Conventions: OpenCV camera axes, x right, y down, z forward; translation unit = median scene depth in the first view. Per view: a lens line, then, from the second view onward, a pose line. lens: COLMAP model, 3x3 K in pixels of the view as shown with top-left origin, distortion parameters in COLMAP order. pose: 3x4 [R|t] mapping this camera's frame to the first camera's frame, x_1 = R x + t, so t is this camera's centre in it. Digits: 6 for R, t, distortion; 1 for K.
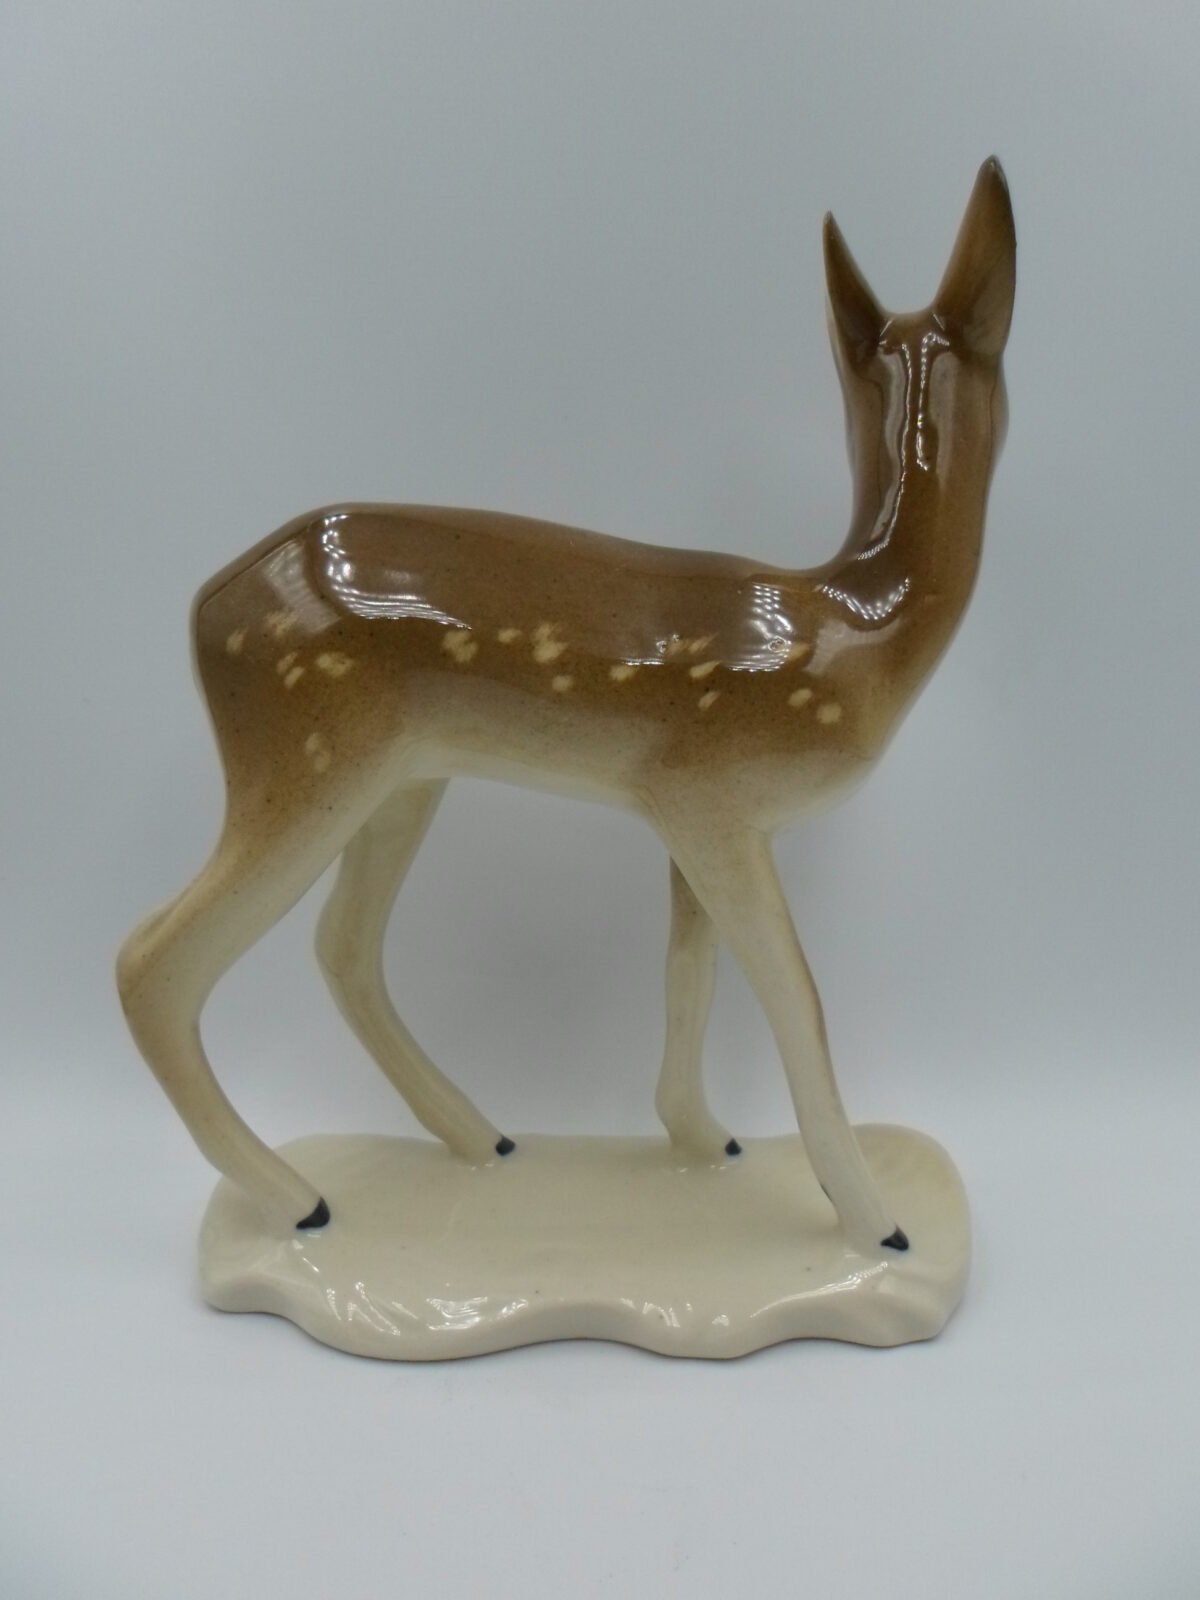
lens RADIAL K [[1232.8, 0, 600.0], [0, 1232.8, 800.0], [0, 0, 1]] dist [0.003845, 0.002556]
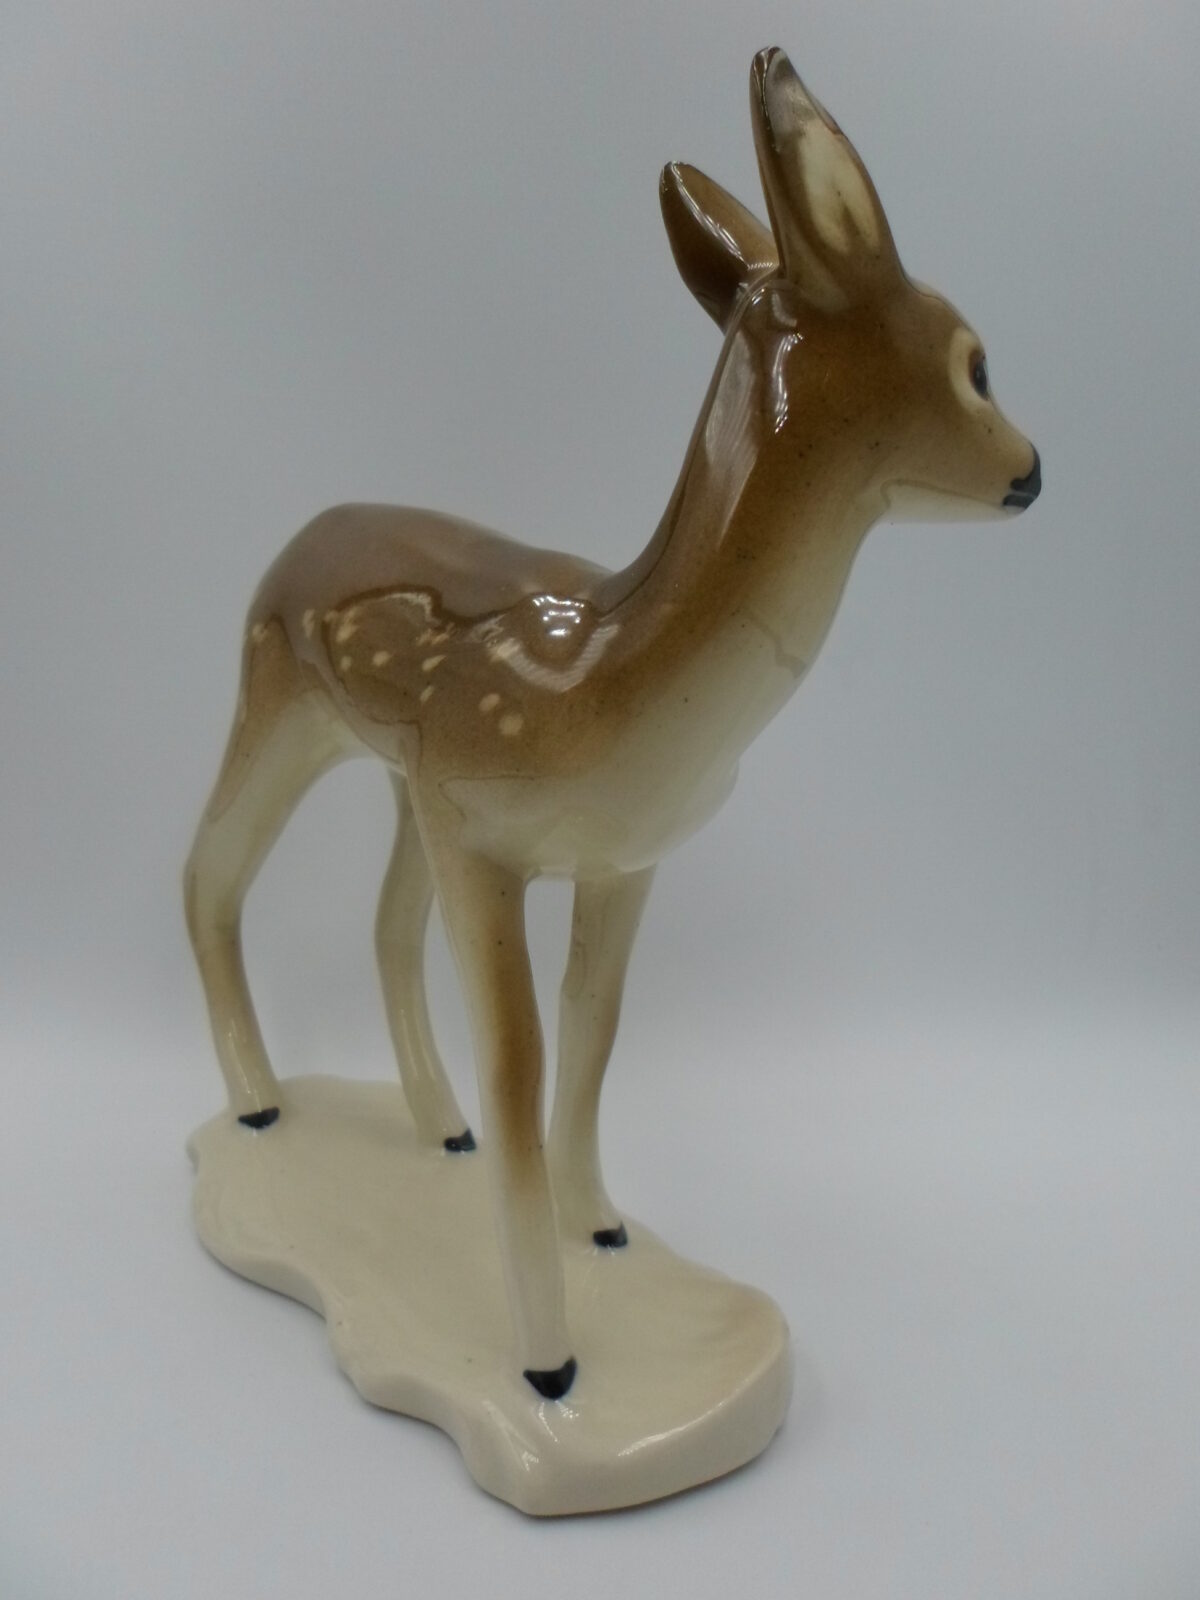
lens RADIAL K [[1232.8, 0, 600.0], [0, 1232.8, 800.0], [0, 0, 1]] dist [0.003845, 0.002556]
pose [[0.688336, 0.164718, -0.706443, 0.863482], [-0.210819, 0.977267, 0.022450, -0.050703], [0.694081, 0.133479, 0.707414, 0.428429]]
